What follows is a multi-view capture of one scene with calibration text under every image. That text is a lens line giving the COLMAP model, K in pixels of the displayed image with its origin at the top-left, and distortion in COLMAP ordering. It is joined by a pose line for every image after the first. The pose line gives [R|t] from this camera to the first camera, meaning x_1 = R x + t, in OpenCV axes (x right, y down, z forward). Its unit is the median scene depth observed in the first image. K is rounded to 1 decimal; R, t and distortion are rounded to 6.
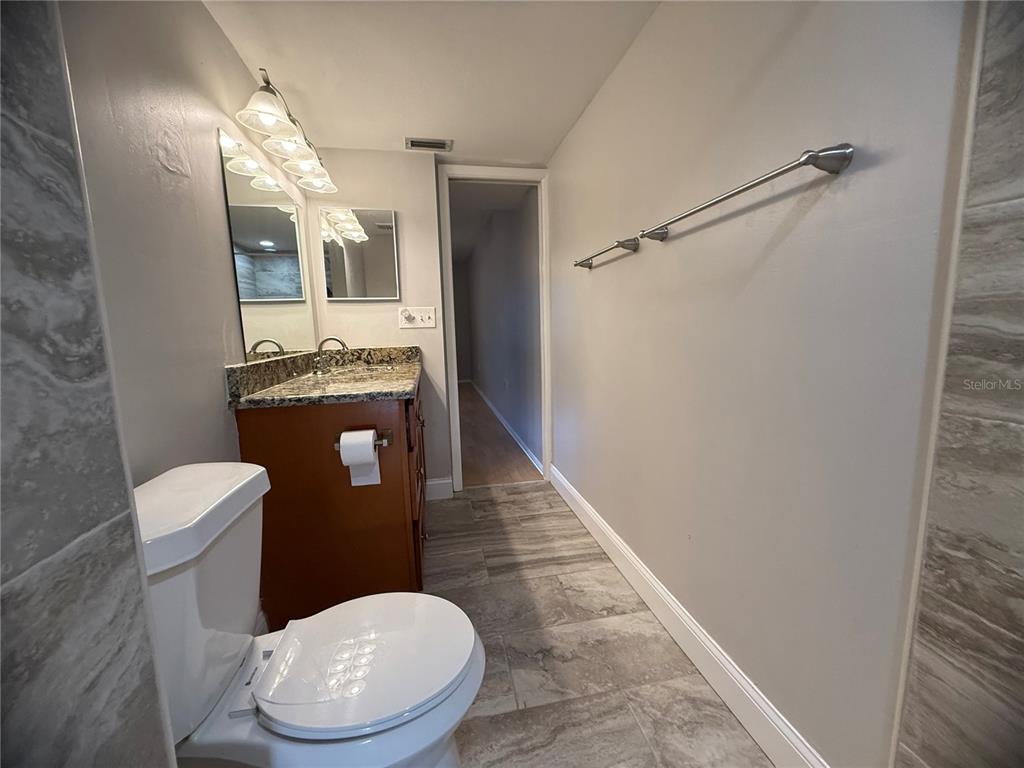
lens RADIAL K [[410.0, 0, 511.0], [0, 410.0, 381.7], [0, 0, 1]] dist [-0.002385, 0.000602]
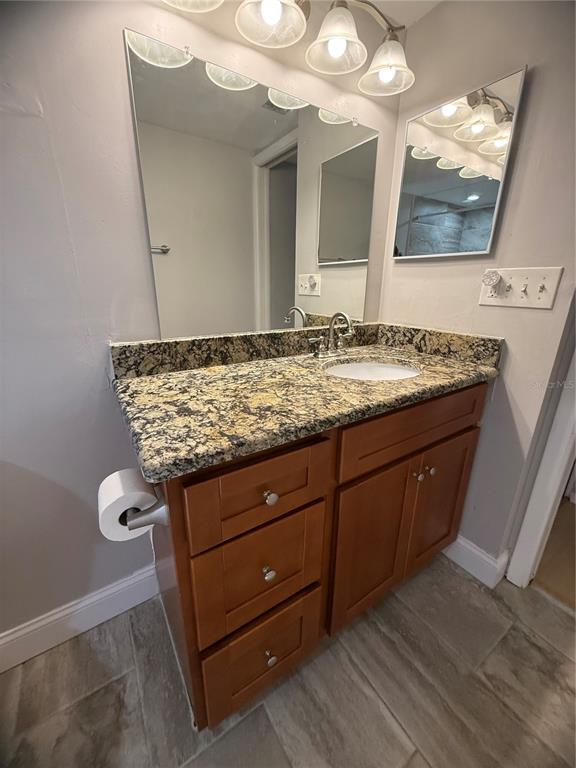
lens RADIAL K [[307.5, 0, 288.2], [0, 307.5, 382.7], [0, 0, 1]] dist [-0.002385, 0.000602]
pose [[0.378160, 0.312907, -0.871254, 0.054062], [-0.141005, 0.949631, 0.279854, -0.109590], [0.914938, 0.017022, 0.403235, 0.568629]]
